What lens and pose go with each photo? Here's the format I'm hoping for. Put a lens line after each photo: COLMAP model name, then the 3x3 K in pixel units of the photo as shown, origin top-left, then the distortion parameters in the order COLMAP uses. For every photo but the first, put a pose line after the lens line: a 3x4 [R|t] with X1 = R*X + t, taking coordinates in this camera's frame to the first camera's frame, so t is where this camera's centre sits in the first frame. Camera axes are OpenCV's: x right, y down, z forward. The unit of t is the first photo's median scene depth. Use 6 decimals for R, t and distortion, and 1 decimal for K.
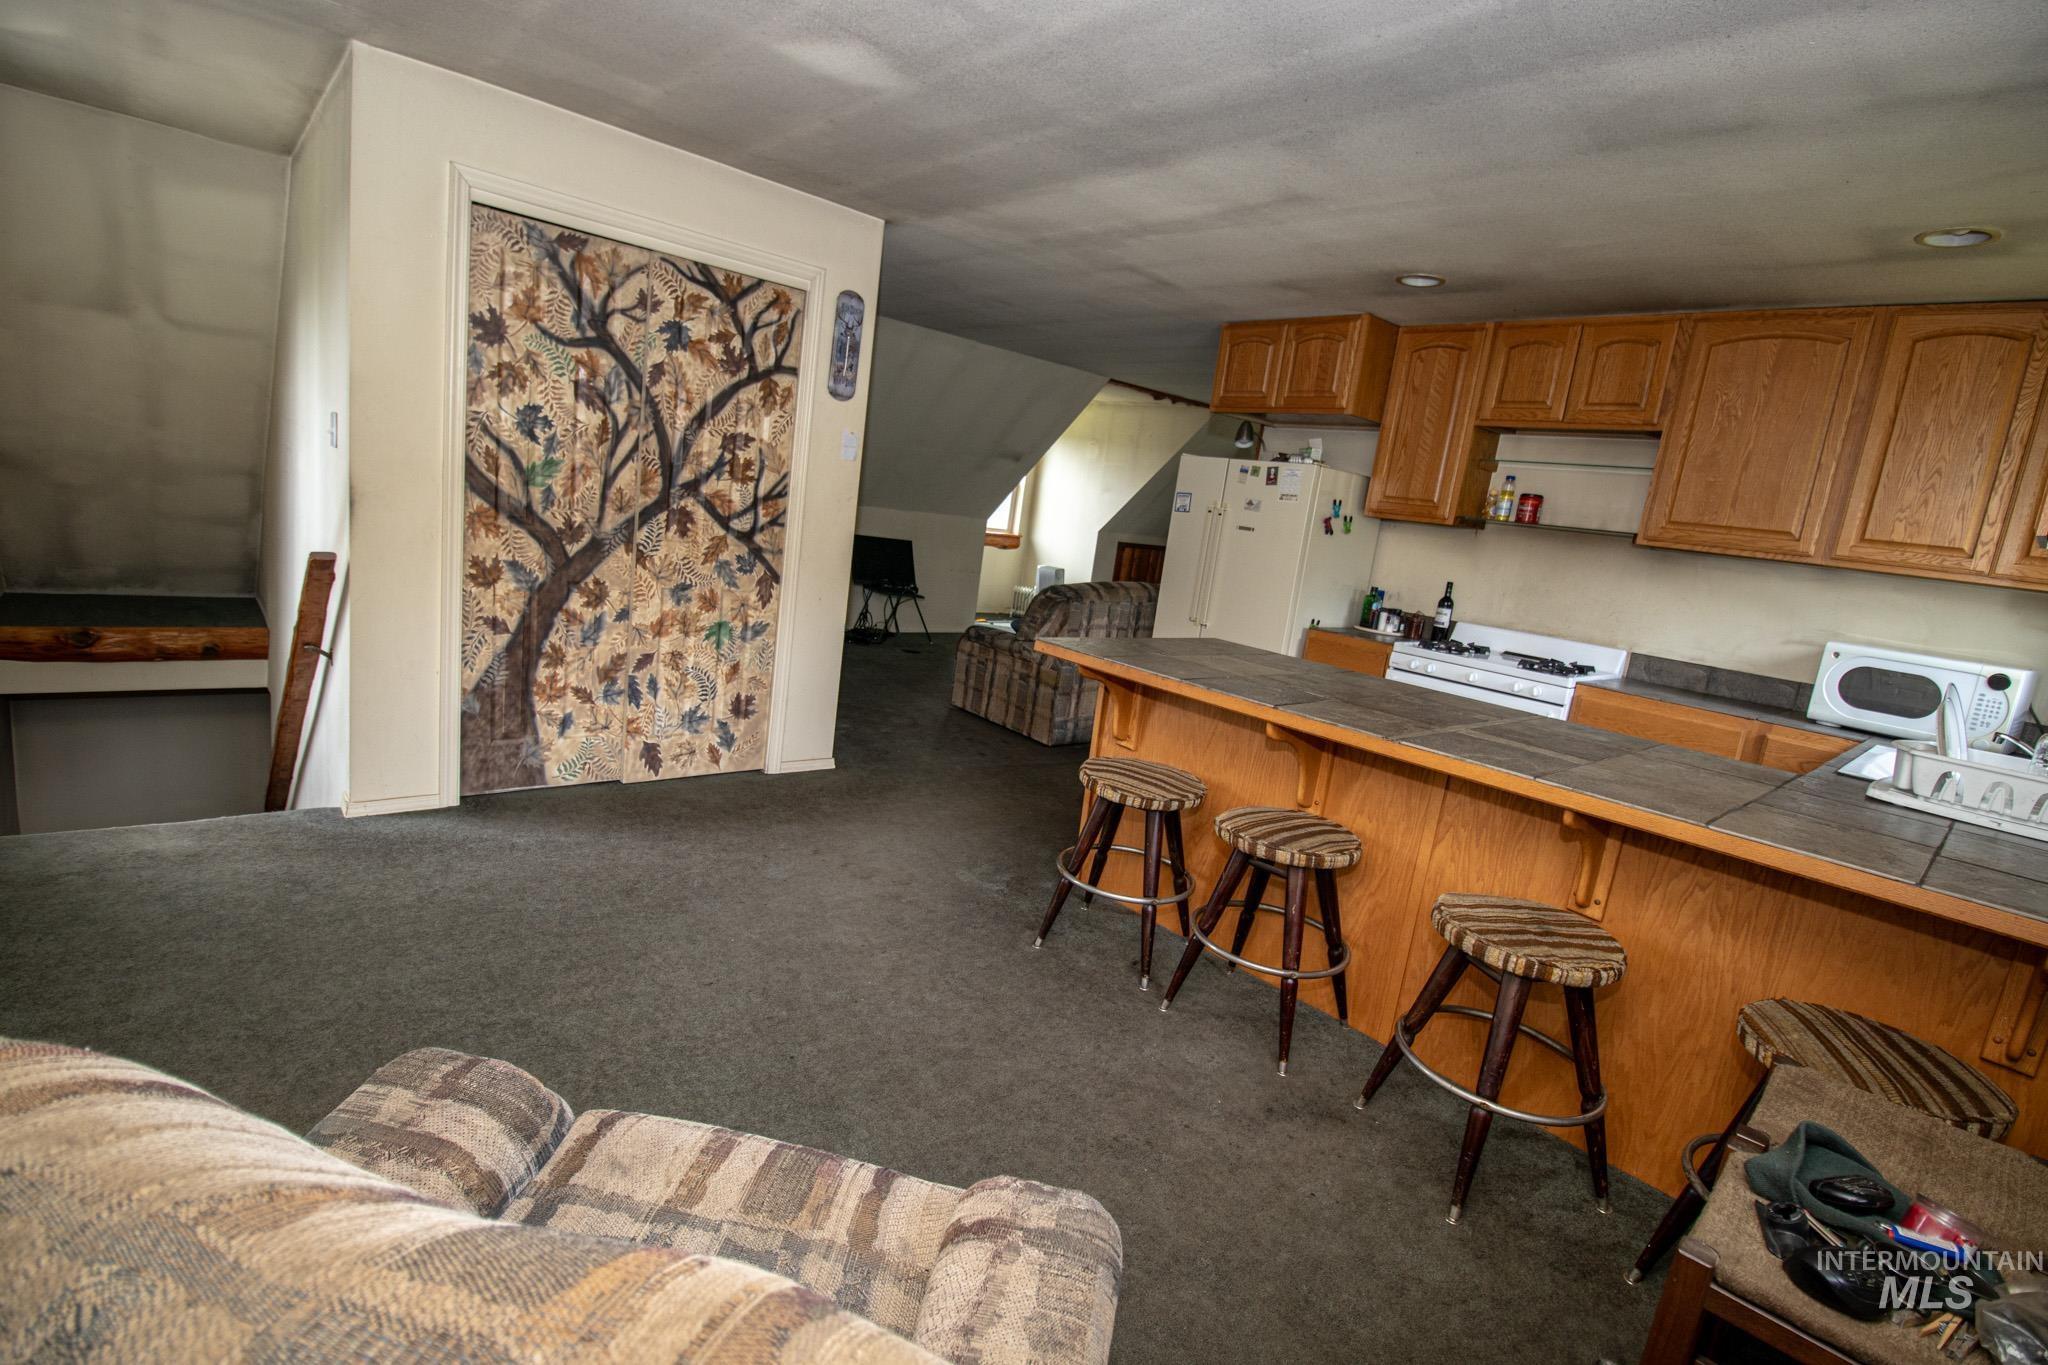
lens RADIAL K [[948.0, 0, 1019.8], [0, 948.0, 672.4], [0, 0, 1]] dist [-0.000995, -0.012337]
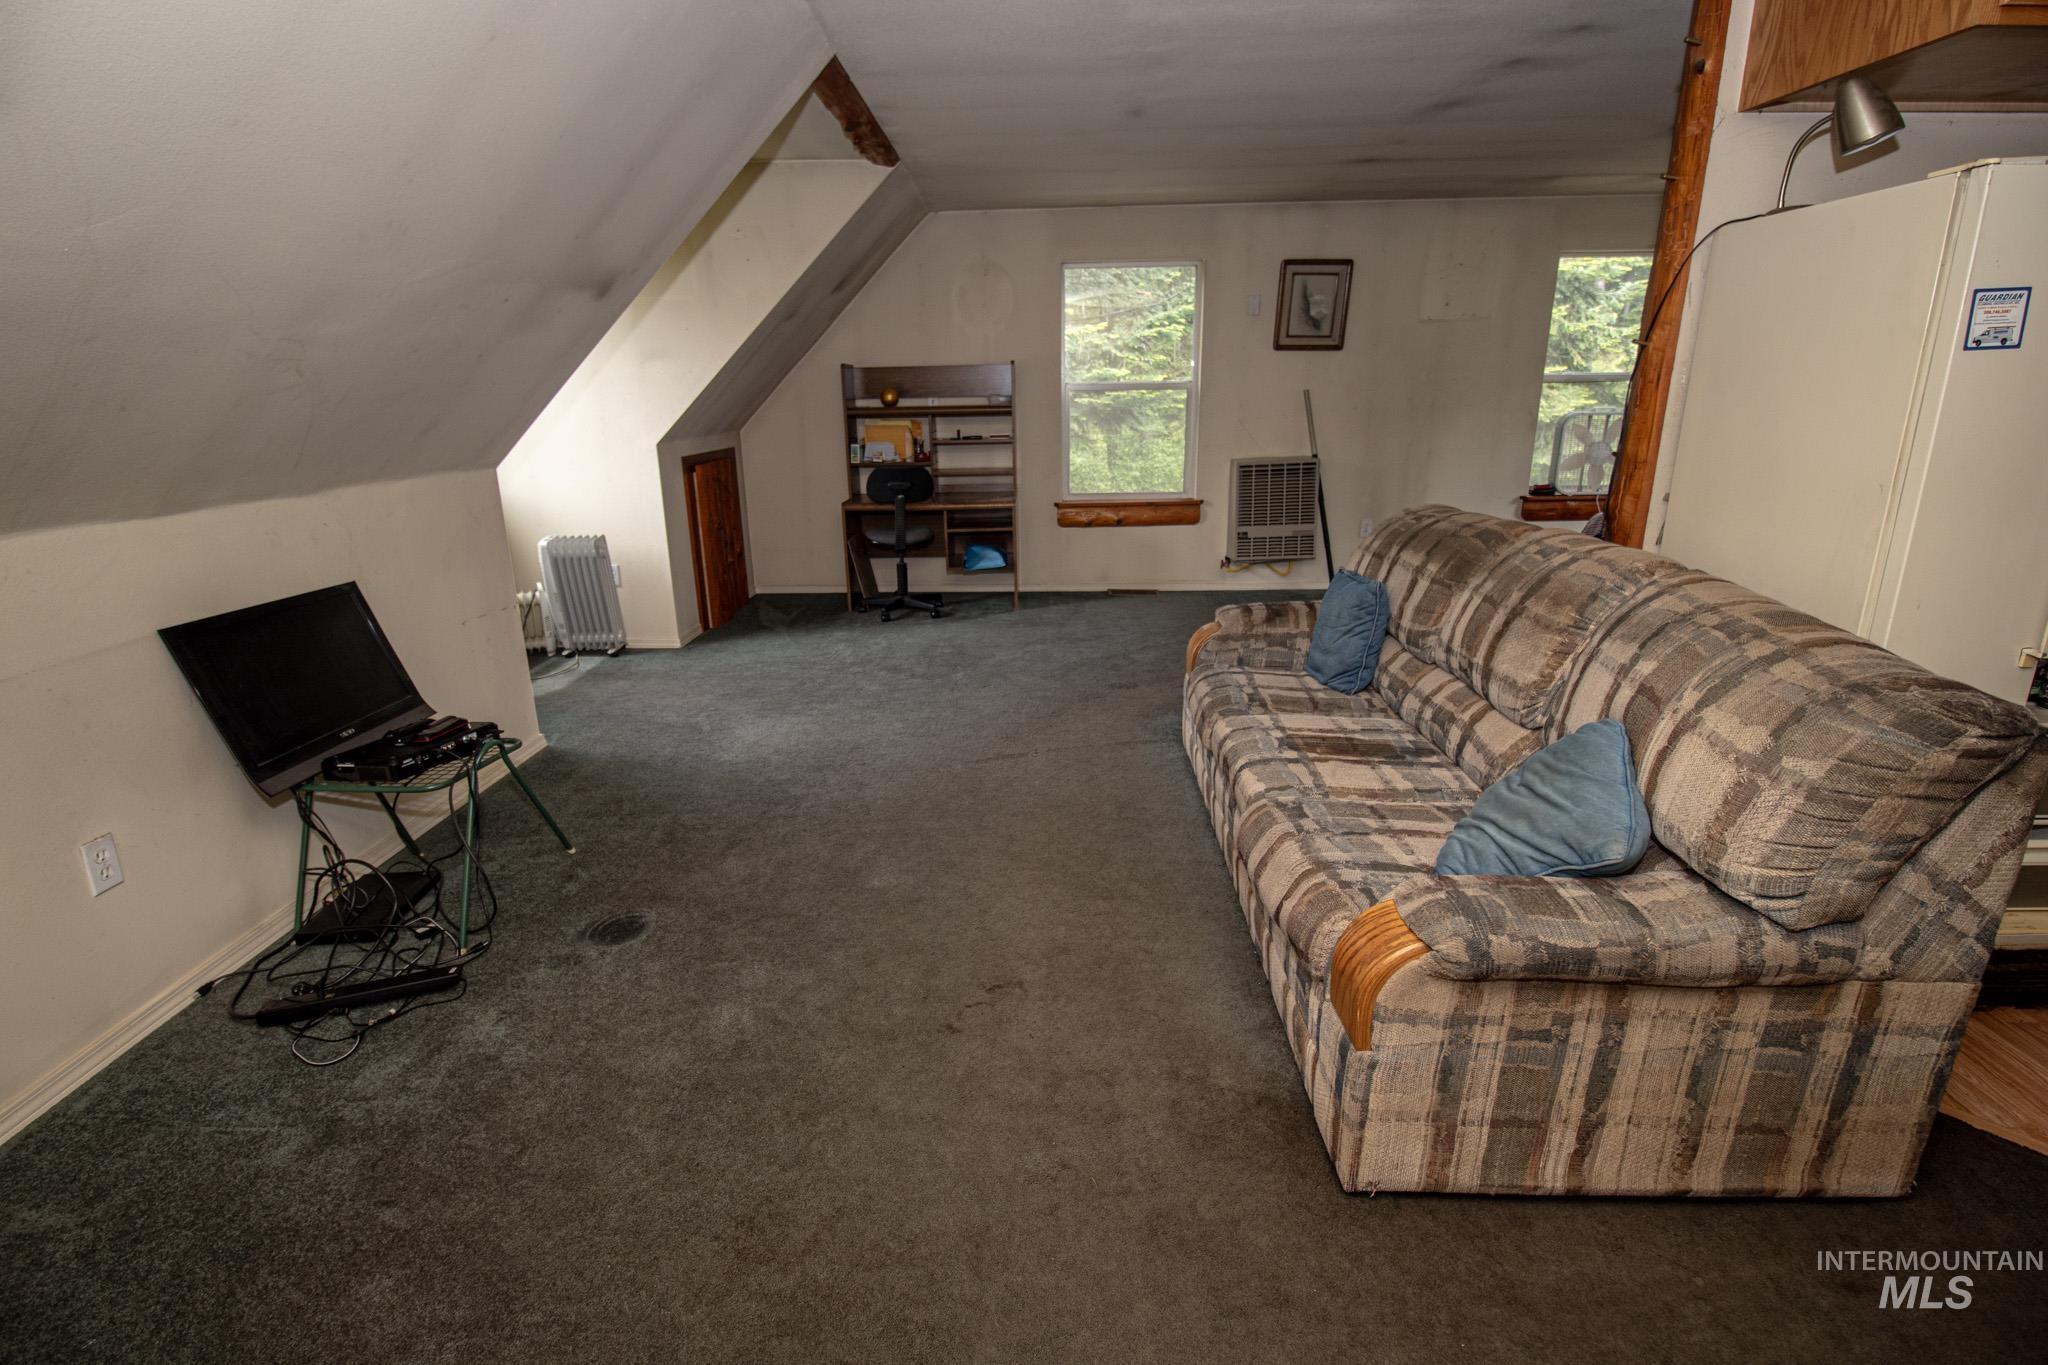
lens RADIAL K [[948.0, 0, 1018.5], [0, 948.0, 677.3], [0, 0, 1]] dist [-0.000995, -0.012337]
pose [[0.674372, -0.341967, 0.654432, -0.385407], [0.235121, 0.939610, 0.248699, -0.283580], [-0.699958, -0.013845, 0.714050, 1.285655]]
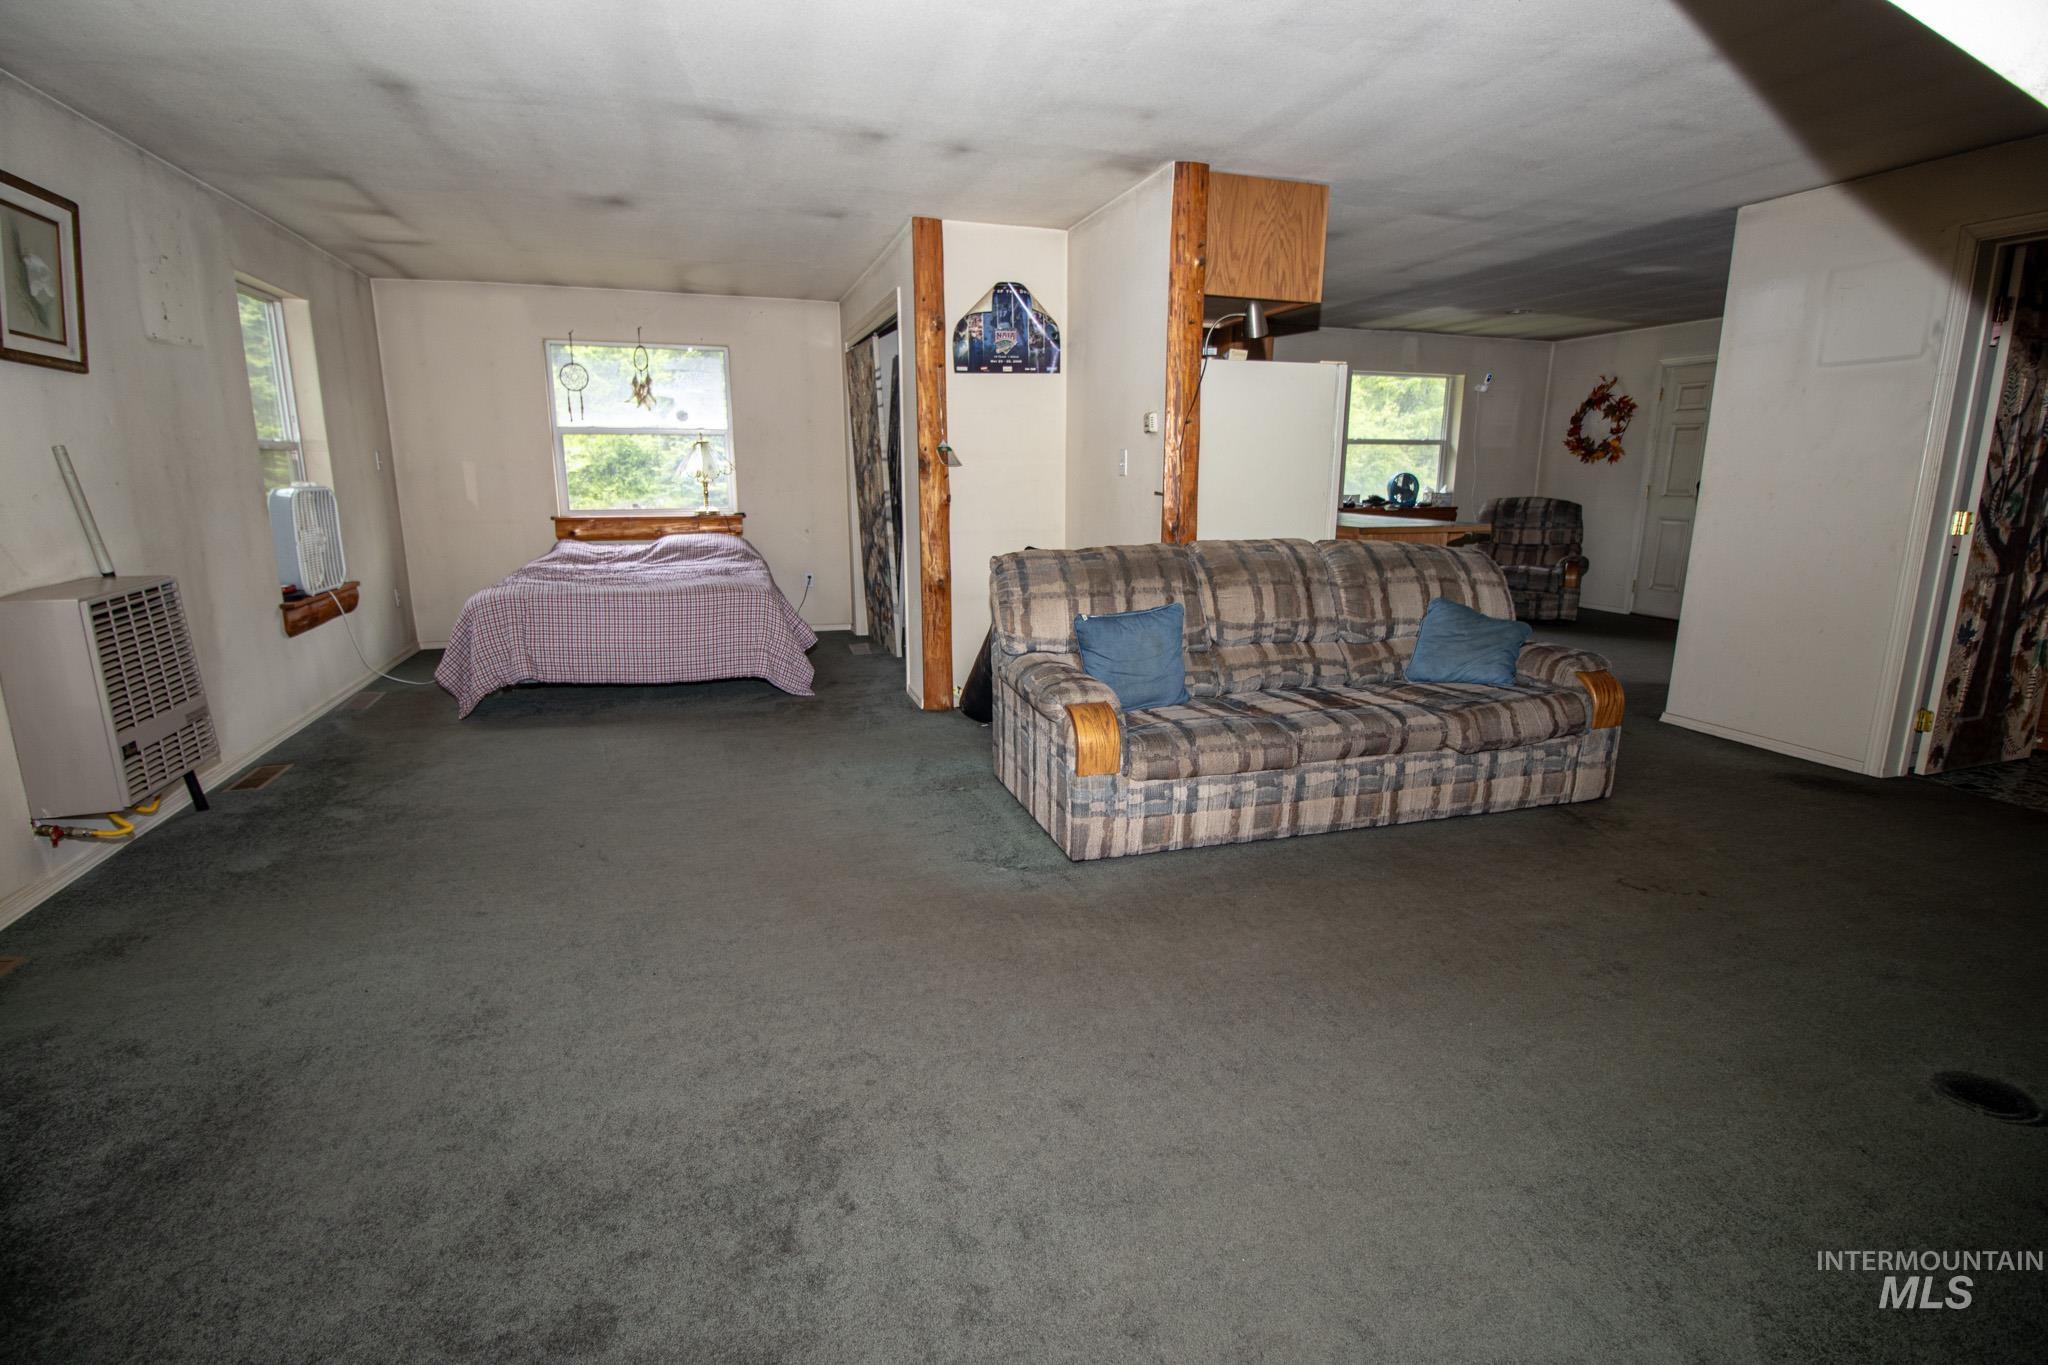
lens RADIAL K [[948.0, 0, 1013.8], [0, 948.0, 680.0], [0, 0, 1]] dist [-0.000995, -0.012337]
pose [[-0.902483, -0.213808, 0.373913, 0.098760], [-0.039657, 0.905658, 0.422150, -0.403706], [-0.428896, 0.366155, -0.825820, 2.420313]]
